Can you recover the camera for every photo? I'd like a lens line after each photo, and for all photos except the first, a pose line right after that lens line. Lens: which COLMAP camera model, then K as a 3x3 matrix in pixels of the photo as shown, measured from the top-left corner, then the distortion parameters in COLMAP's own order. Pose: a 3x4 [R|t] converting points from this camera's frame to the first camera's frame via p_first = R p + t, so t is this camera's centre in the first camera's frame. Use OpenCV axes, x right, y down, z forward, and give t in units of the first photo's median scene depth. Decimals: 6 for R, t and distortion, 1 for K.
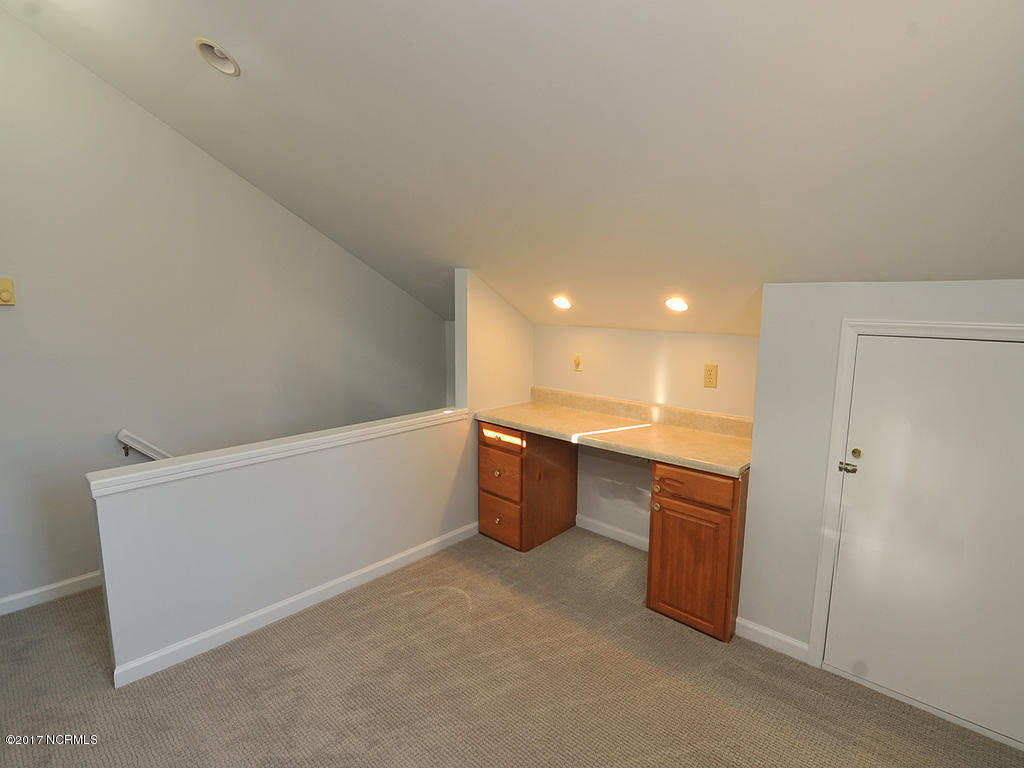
lens RADIAL K [[527.2, 0, 513.0], [0, 527.2, 373.8], [0, 0, 1]] dist [-0.002236, -0.011174]
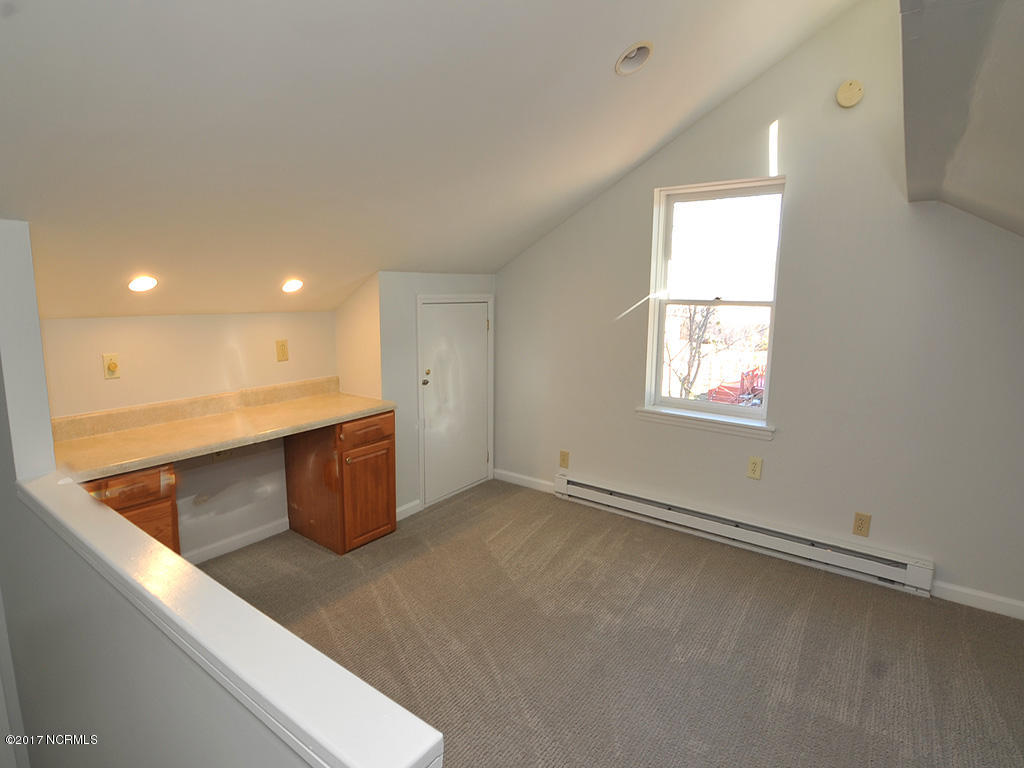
lens RADIAL K [[527.2, 0, 513.0], [0, 527.2, 373.8], [0, 0, 1]] dist [-0.002236, -0.011174]
pose [[-0.117281, -0.165295, 0.979246, -0.898698], [0.125721, 0.975646, 0.179745, -0.100316], [-0.985109, 0.144192, -0.093643, 0.745361]]
